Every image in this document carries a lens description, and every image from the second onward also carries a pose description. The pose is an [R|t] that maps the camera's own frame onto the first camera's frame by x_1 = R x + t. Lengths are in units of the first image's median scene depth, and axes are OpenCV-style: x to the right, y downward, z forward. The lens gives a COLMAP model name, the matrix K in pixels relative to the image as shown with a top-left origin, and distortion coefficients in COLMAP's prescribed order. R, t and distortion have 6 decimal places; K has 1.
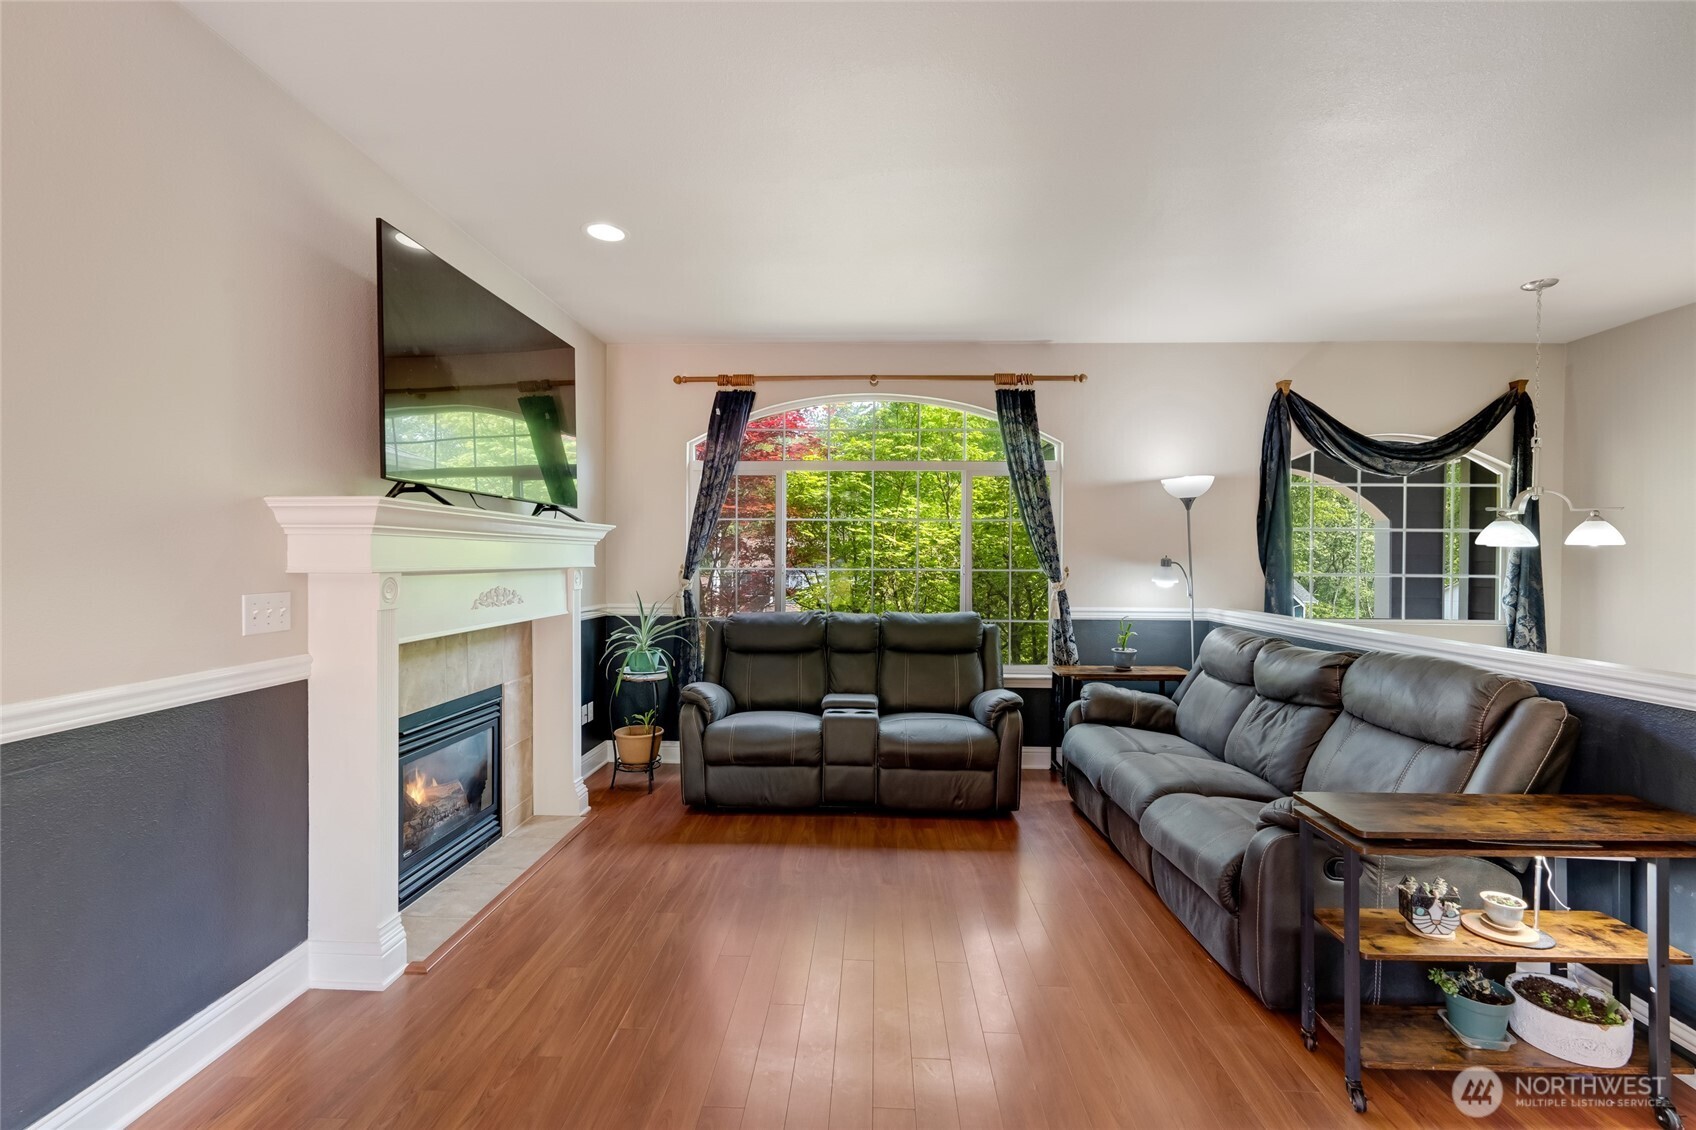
lens RADIAL K [[740.1, 0, 851.2], [0, 740.1, 564.6], [0, 0, 1]] dist [-0.001529, -0.000454]
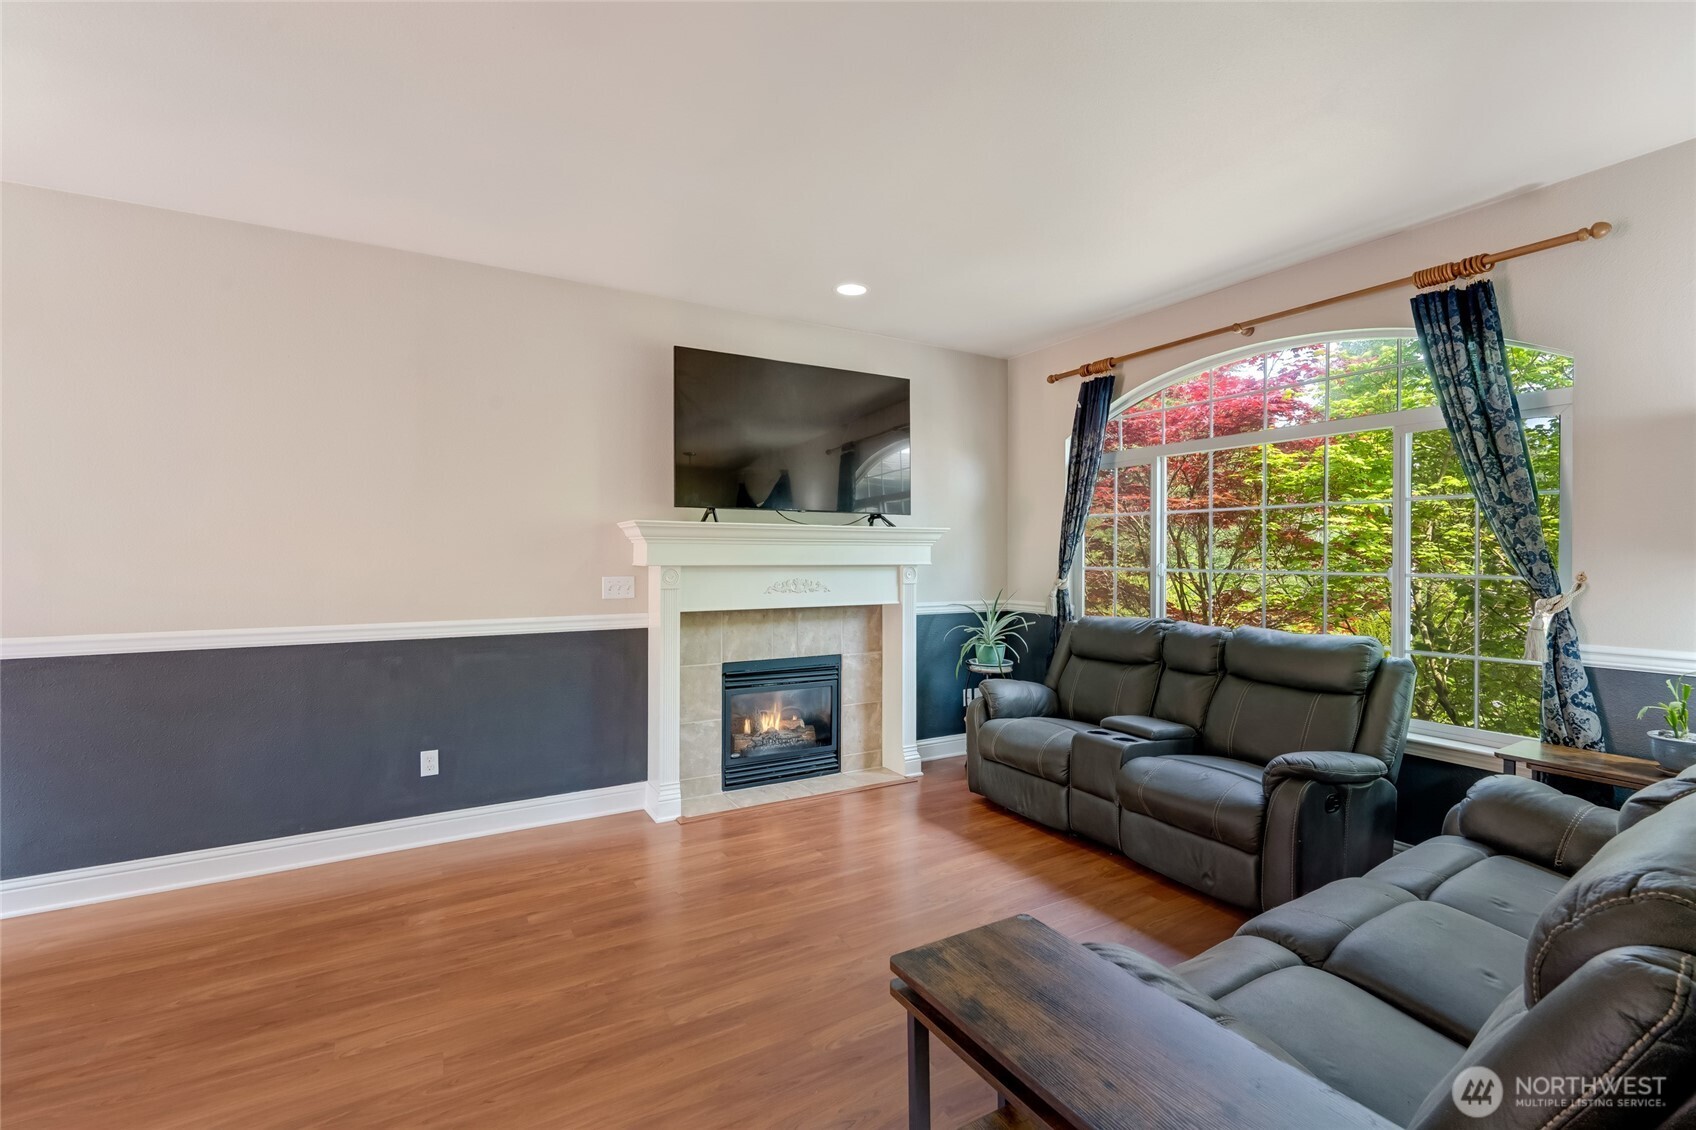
lens RADIAL K [[746.6, 0, 853.7], [0, 746.6, 554.2], [0, 0, 1]] dist [-0.000281, -0.000065]
pose [[0.539953, -0.003914, -0.841686, 0.501454], [-0.007771, 0.999923, -0.009634, -0.000958], [0.841659, 0.011742, 0.539881, 0.244254]]
